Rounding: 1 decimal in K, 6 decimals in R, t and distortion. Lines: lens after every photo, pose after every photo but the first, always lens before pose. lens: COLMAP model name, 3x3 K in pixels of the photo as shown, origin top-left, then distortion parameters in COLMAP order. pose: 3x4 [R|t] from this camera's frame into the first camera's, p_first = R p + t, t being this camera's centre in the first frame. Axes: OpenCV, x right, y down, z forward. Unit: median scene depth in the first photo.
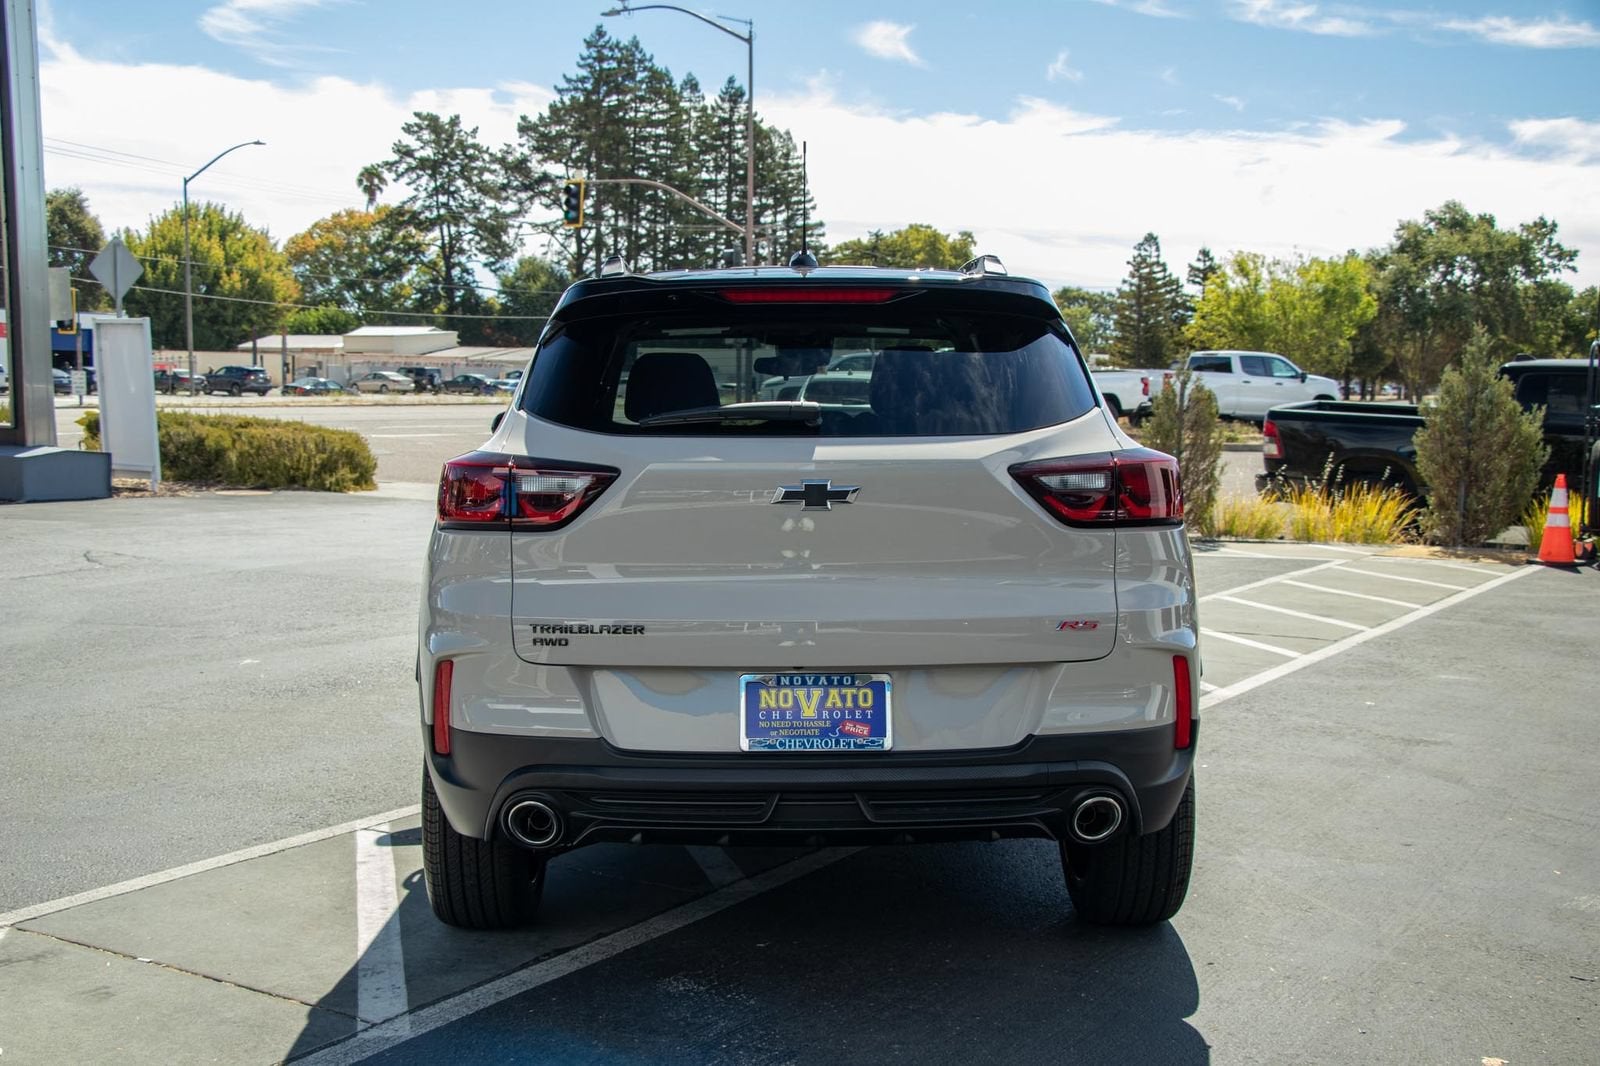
lens RADIAL K [[1885.0, 0, 753.4], [0, 1885.0, 563.7], [0, 0, 1]] dist [-0.066463, 0.376937]
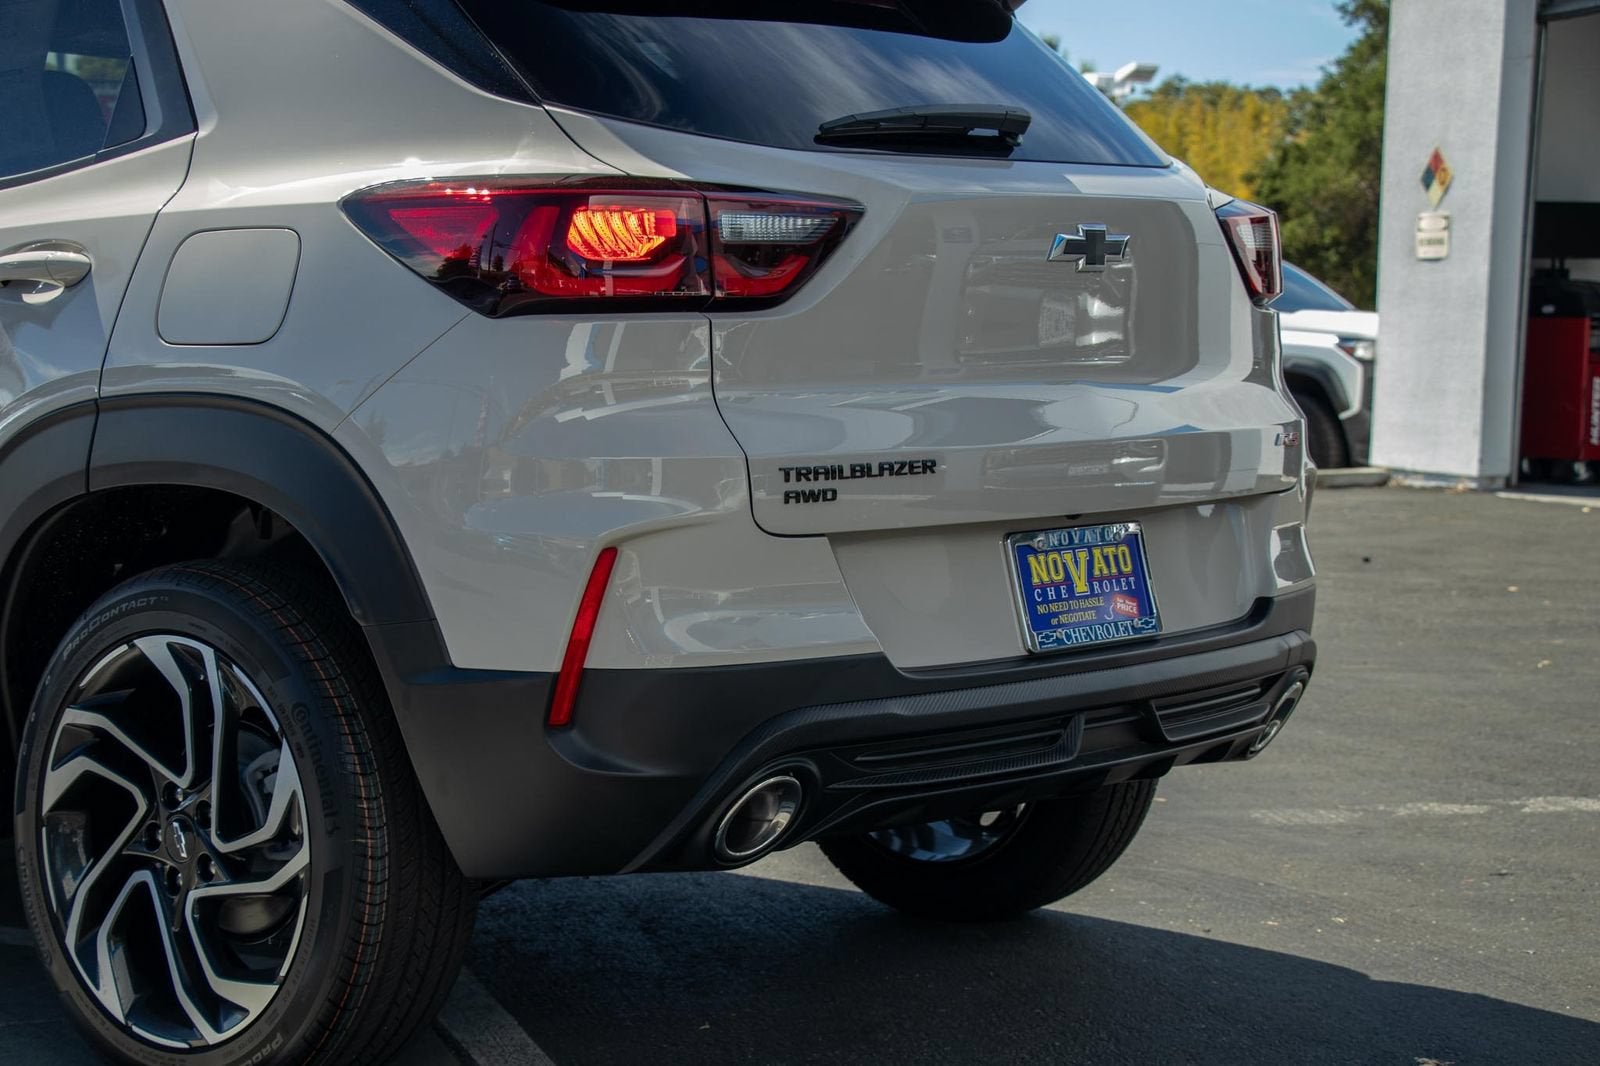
lens RADIAL K [[3170.6, 0, 800.0], [0, 3170.6, 533.0], [0, 0, 1]] dist [0.037555, 2.876762]
pose [[0.655600, -0.056180, 0.753015, -0.060639], [0.071248, 0.997382, 0.012380, 0.002896], [-0.751739, 0.045535, 0.657886, 0.025522]]
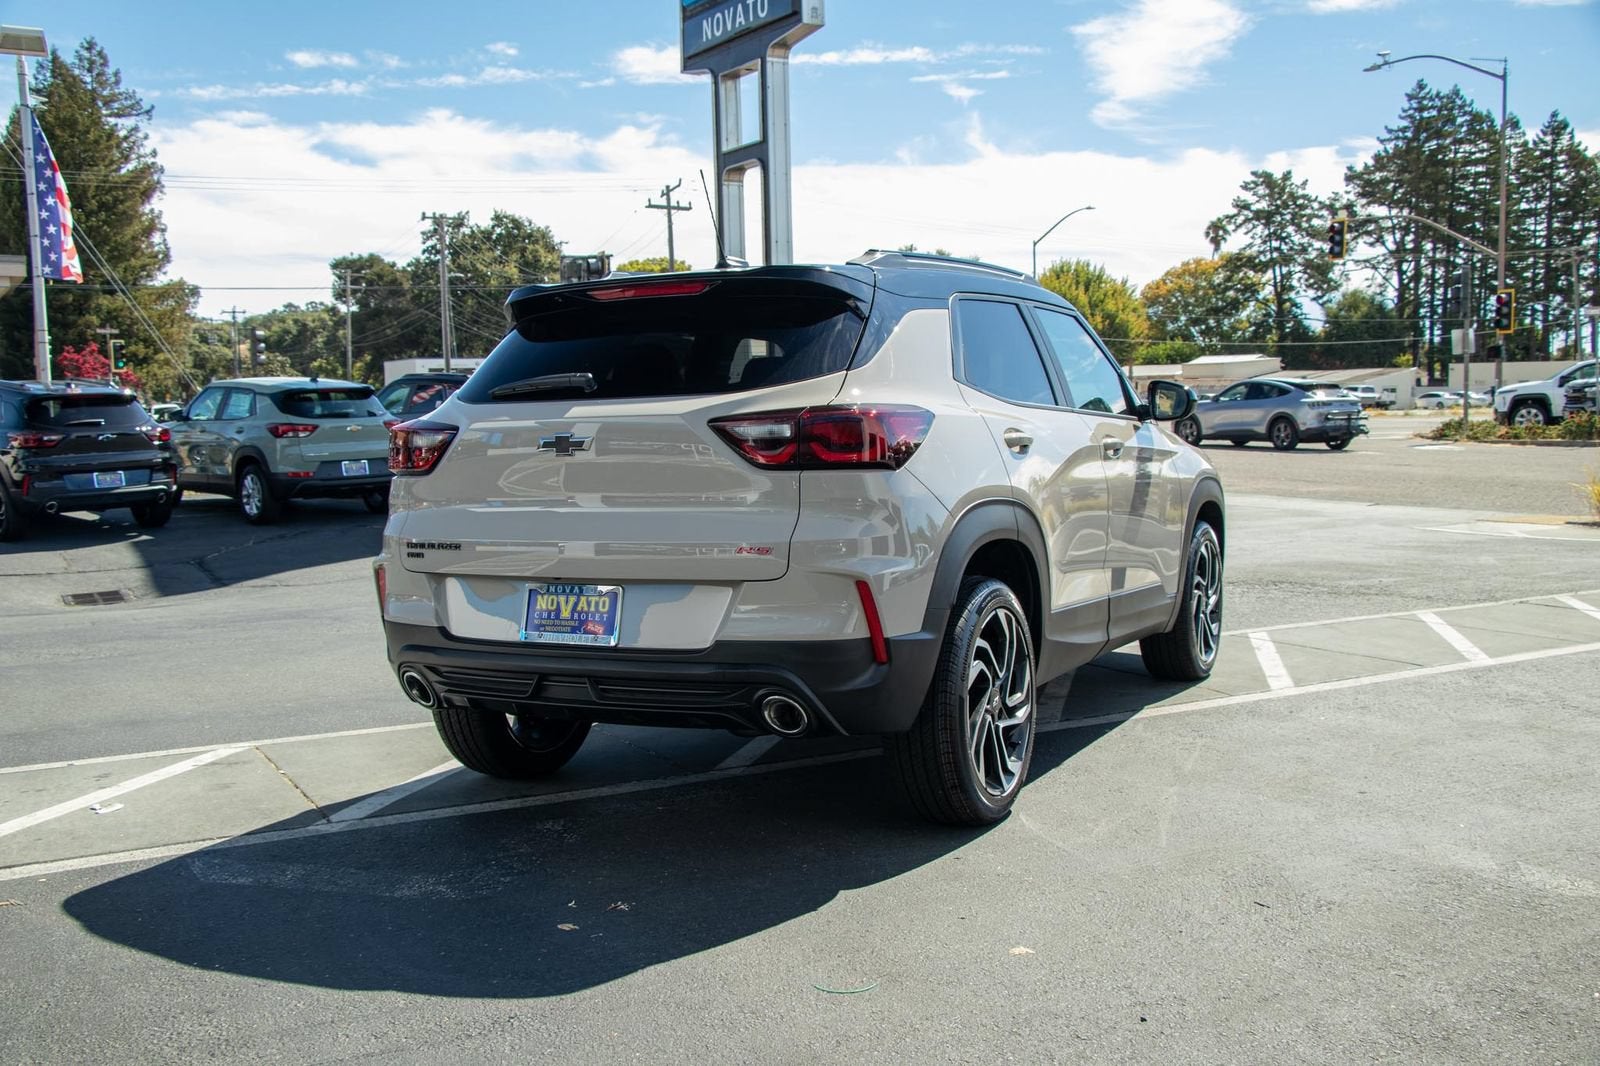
lens RADIAL K [[1596.6, 0, 798.6], [0, 1596.6, 556.9], [0, 0, 1]] dist [-0.140950, 0.278208]
pose [[0.875882, 0.020612, -0.482084, 0.049271], [-0.021861, 0.999756, 0.003029, 0.002384], [0.482029, 0.007886, 0.876120, 0.009016]]
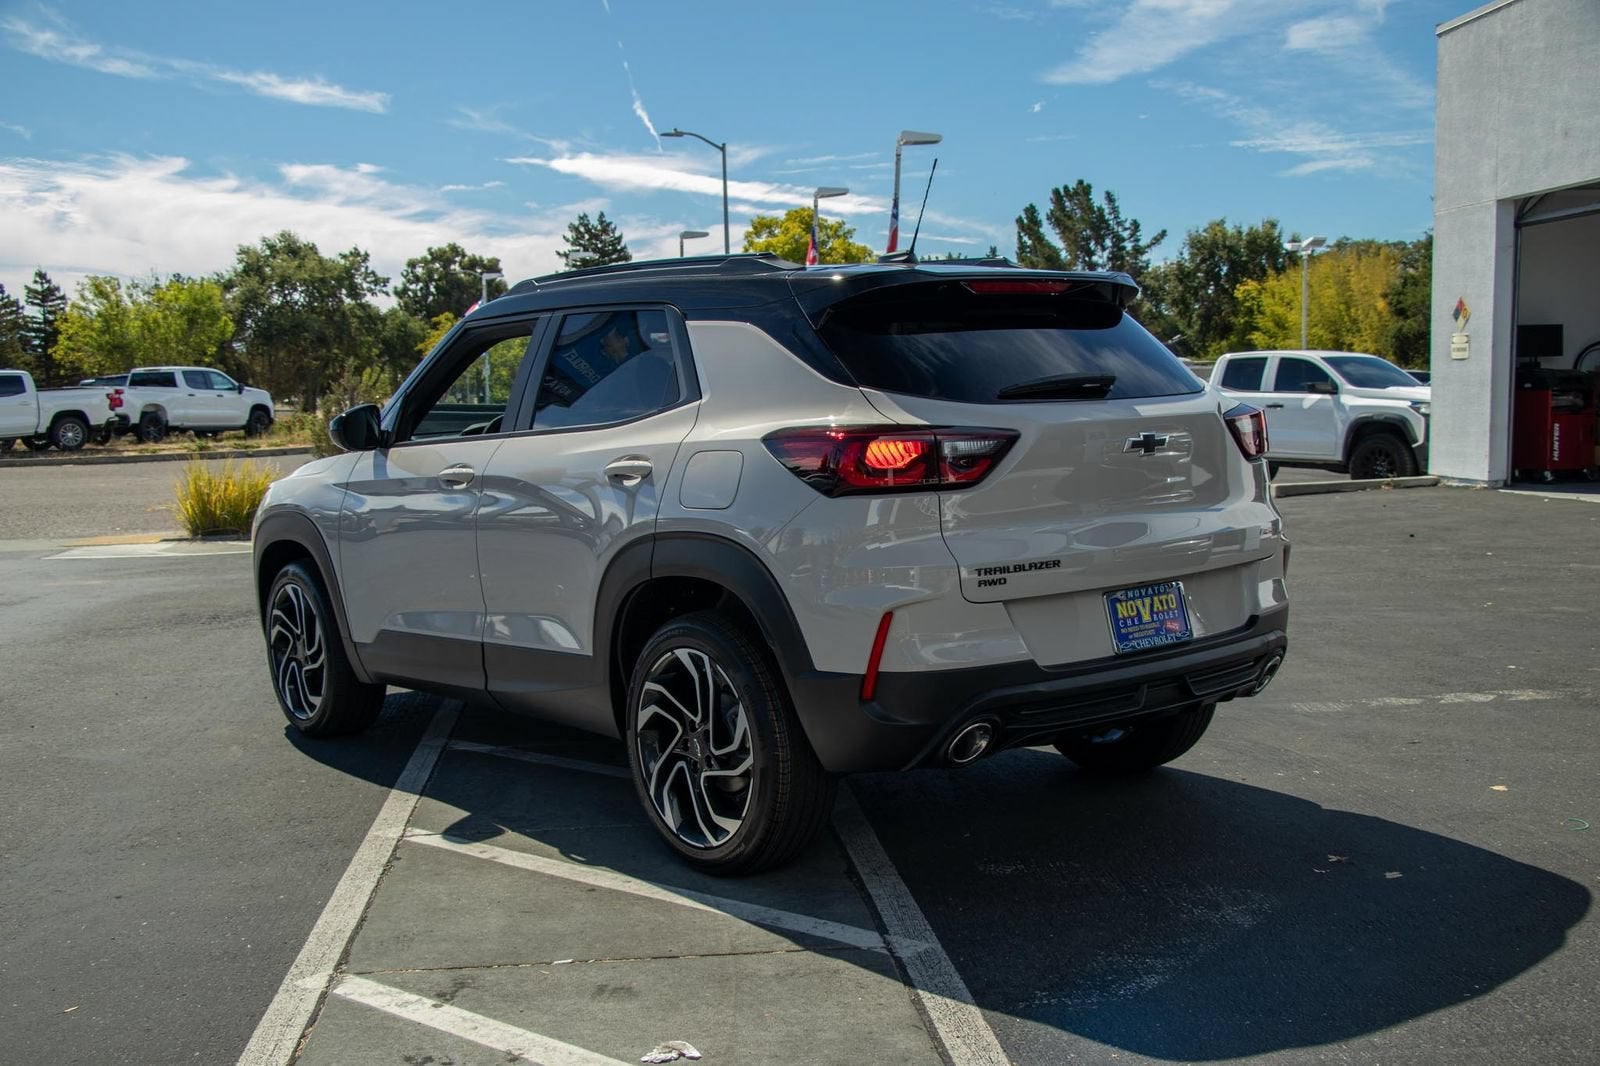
lens RADIAL K [[1734.1, 0, 800.0], [0, 1734.1, 533.0], [0, 0, 1]] dist [-0.118021, 0.373092]
pose [[0.787538, -0.084477, 0.610448, -0.060401], [0.094572, 0.995394, 0.015740, -0.001175], [-0.608966, 0.045335, 0.791900, 0.016419]]
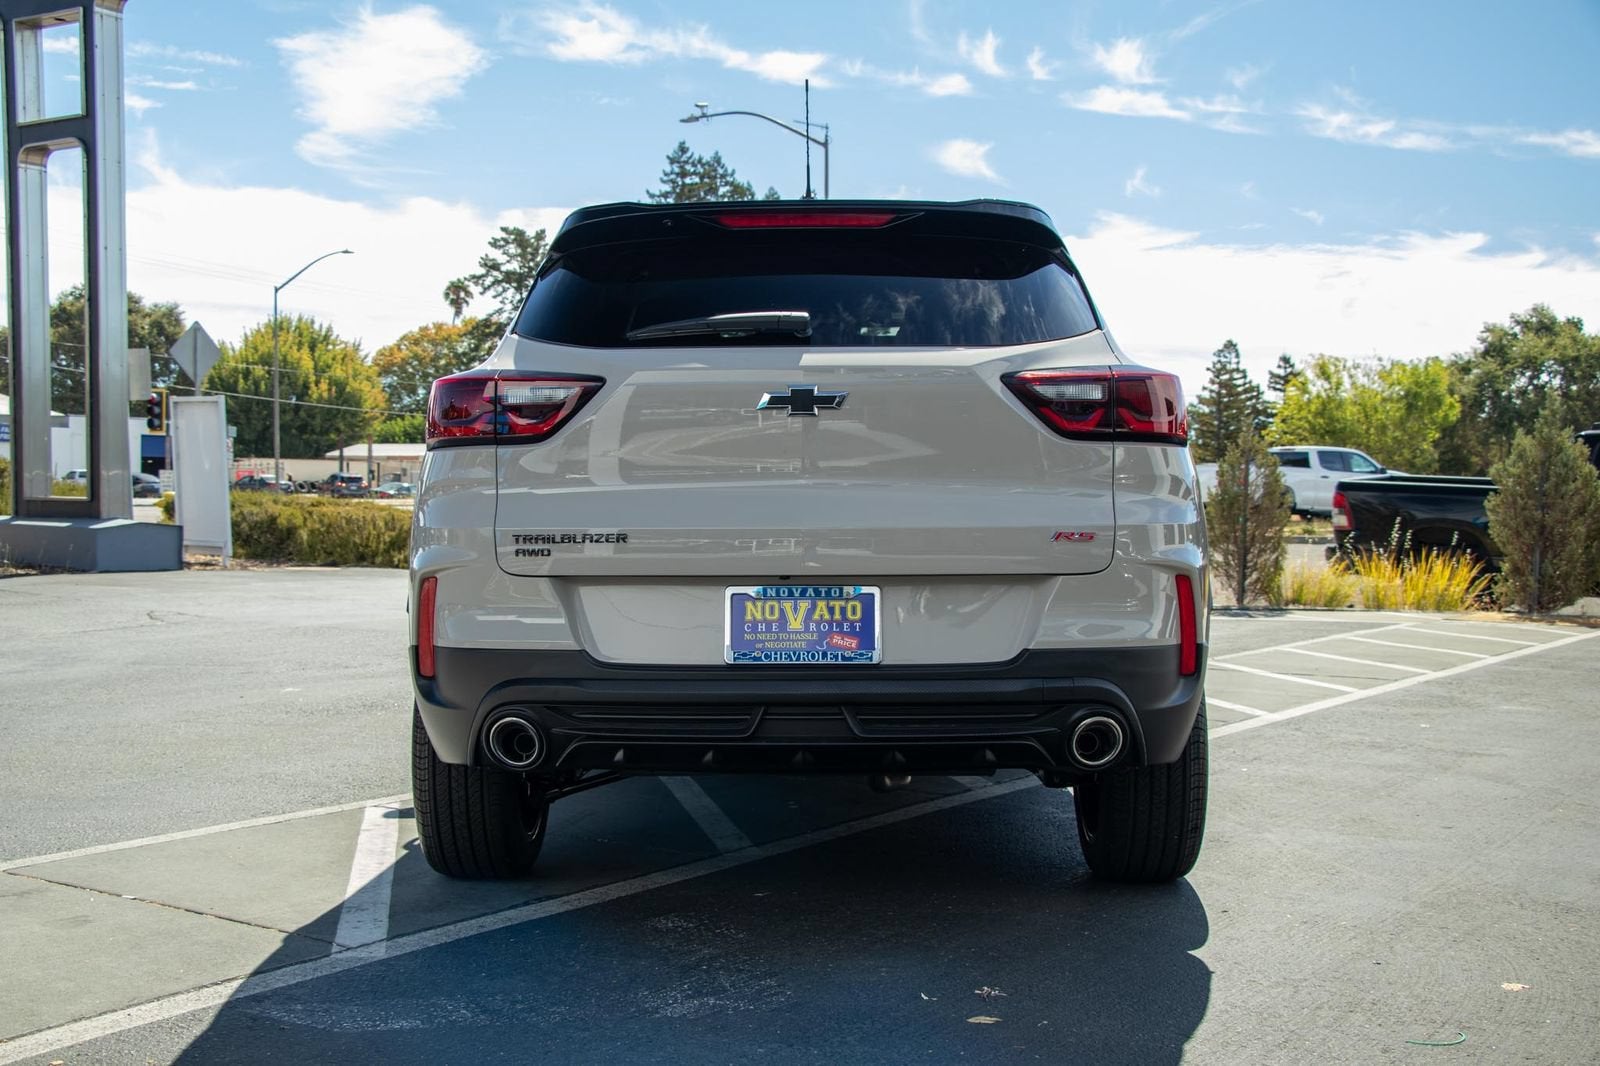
lens RADIAL K [[1885.0, 0, 756.1], [0, 1885.0, 535.1], [0, 0, 1]] dist [-0.081503, 0.439063]
pose [[0.999117, 0.000518, -0.042013, 0.003569], [-0.003645, 0.997223, -0.074388, 0.007517], [0.041857, 0.074475, 0.996344, 0.001751]]
